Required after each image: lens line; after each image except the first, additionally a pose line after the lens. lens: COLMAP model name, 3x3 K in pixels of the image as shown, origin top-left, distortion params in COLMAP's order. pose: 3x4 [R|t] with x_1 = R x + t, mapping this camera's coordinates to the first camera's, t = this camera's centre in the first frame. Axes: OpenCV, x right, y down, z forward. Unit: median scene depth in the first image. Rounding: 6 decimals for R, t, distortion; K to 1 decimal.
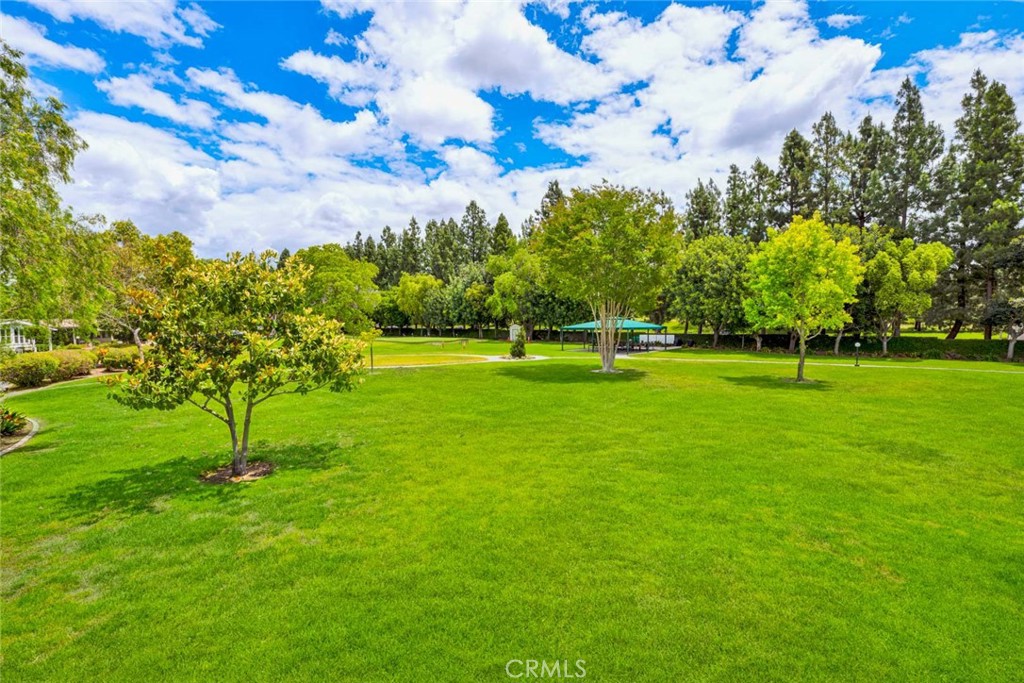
lens RADIAL K [[412.4, 0, 512.9], [0, 412.4, 343.4], [0, 0, 1]] dist [-0.004443, -0.000316]
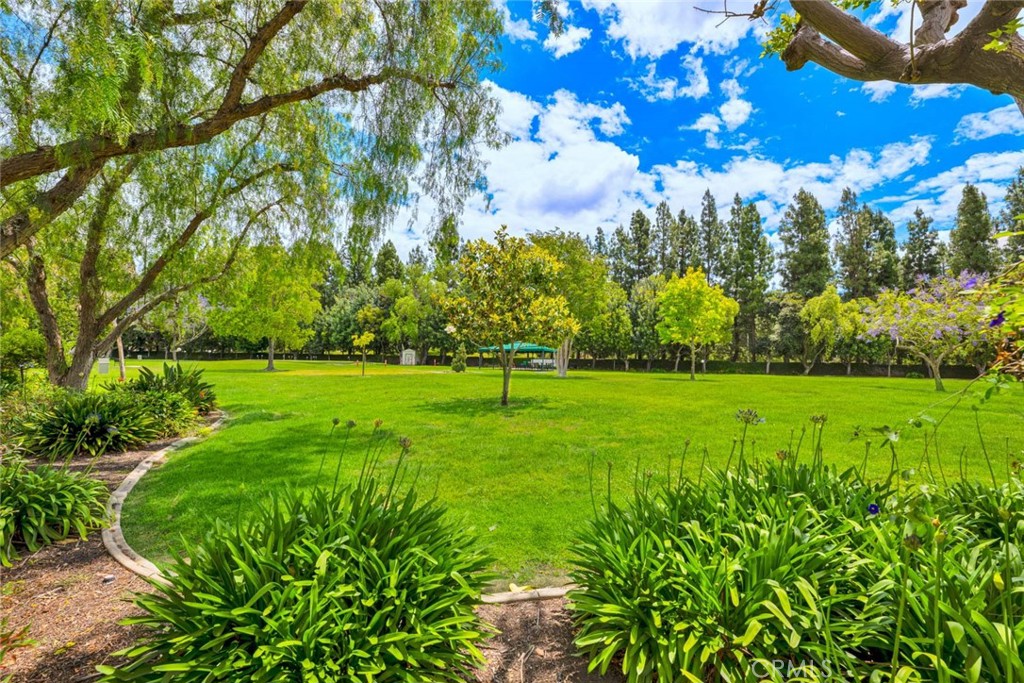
lens RADIAL K [[412.4, 0, 514.0], [0, 412.4, 340.5], [0, 0, 1]] dist [-0.004443, -0.000316]
pose [[0.907222, 0.032327, 0.419408, -0.184717], [0.007985, 0.995540, -0.094006, 0.031648], [-0.420576, 0.088633, 0.902918, -0.023839]]
